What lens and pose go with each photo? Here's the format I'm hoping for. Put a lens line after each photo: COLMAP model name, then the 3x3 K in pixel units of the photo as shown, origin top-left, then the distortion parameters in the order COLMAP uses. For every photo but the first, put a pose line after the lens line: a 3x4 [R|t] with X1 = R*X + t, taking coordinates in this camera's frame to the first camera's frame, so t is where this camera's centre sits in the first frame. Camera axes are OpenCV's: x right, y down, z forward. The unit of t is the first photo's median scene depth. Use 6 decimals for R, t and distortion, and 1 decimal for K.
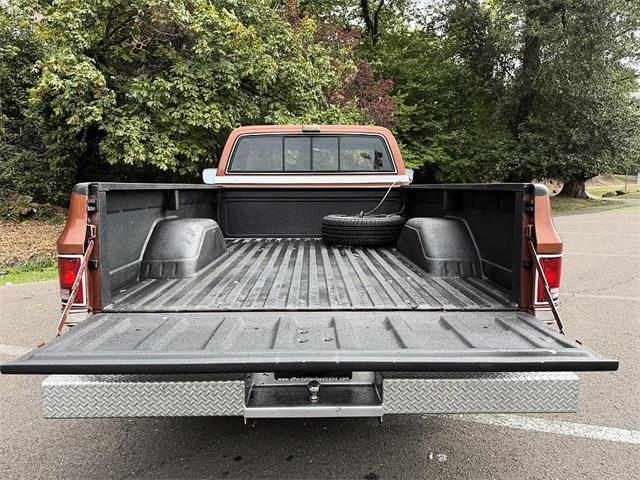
lens RADIAL K [[447.3, 0, 322.4], [0, 447.3, 236.3], [0, 0, 1]] dist [0.087058, -0.087466]
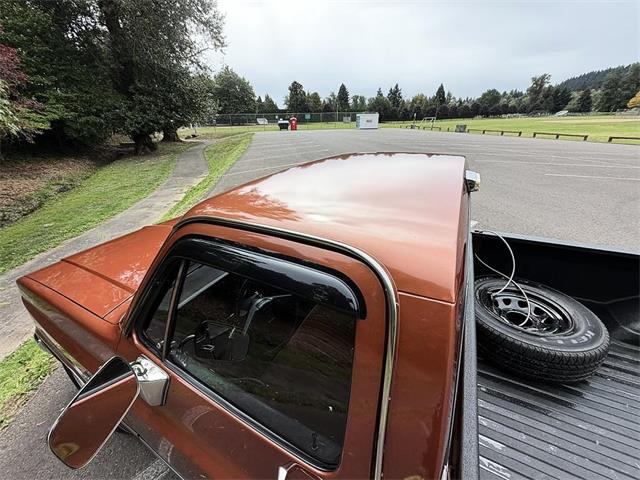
lens RADIAL K [[255.9, 0, 322.2], [0, 255.9, 241.5], [0, 0, 1]] dist [-0.000578, 0.000119]
pose [[0.486644, -0.385336, 0.784024, -0.321217], [0.132045, 0.919597, 0.370008, -0.313156], [-0.863564, -0.076536, 0.498397, 1.018496]]
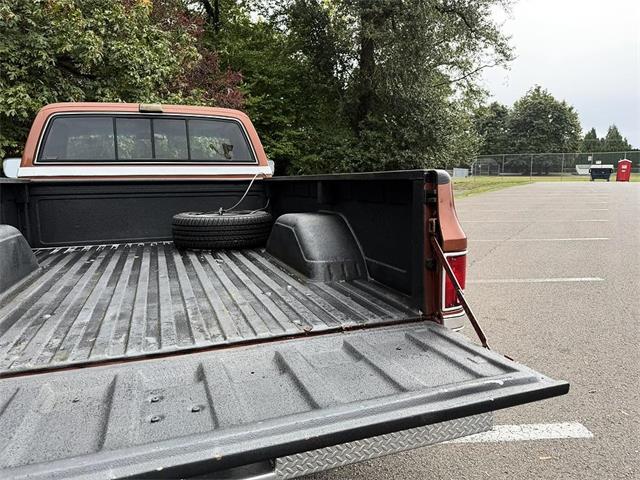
lens RADIAL K [[449.4, 0, 322.9], [0, 449.4, 239.4], [0, 0, 1]] dist [0.100323, -0.123660]
pose [[0.947141, -0.053734, 0.316285, -0.003902], [0.048538, 0.998526, 0.024290, -0.007371], [-0.317124, -0.007654, 0.948353, 0.114295]]
